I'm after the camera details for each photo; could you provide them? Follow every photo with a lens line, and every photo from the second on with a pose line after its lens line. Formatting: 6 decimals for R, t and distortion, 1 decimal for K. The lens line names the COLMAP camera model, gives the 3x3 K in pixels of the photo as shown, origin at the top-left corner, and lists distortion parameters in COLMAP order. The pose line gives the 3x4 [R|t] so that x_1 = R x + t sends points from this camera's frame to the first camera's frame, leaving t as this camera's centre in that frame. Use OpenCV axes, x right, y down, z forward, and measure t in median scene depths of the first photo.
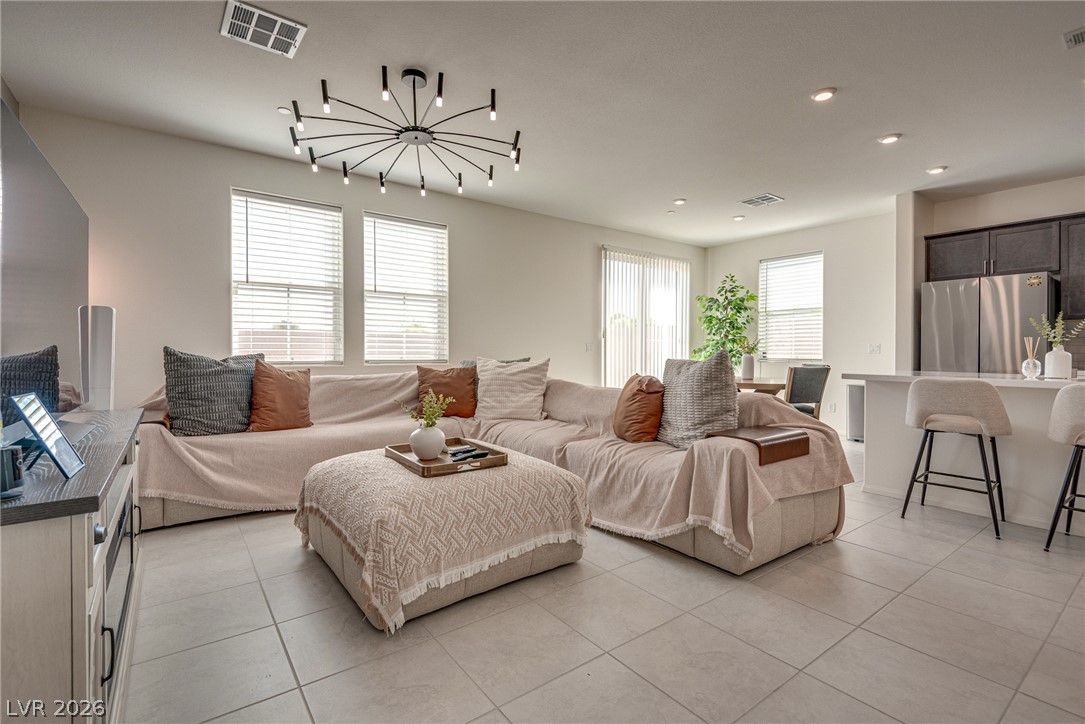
lens RADIAL K [[491.7, 0, 542.5], [0, 491.7, 362.0], [0, 0, 1]] dist [0.015608, -0.000418]
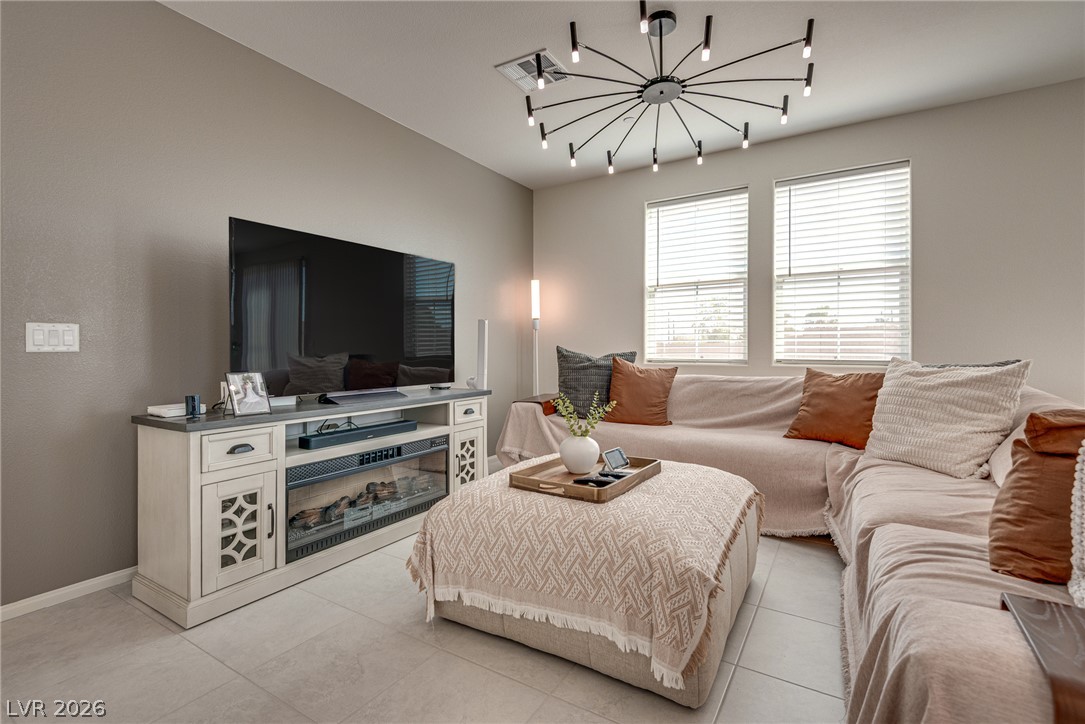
lens RADIAL K [[502.1, 0, 537.7], [0, 502.1, 352.9], [0, 0, 1]] dist [0.000343, -0.000290]
pose [[0.347206, 0.003875, -0.937781, 0.327109], [-0.016856, 0.999856, -0.002110, -0.006947], [0.937637, 0.016540, 0.347221, 0.357641]]
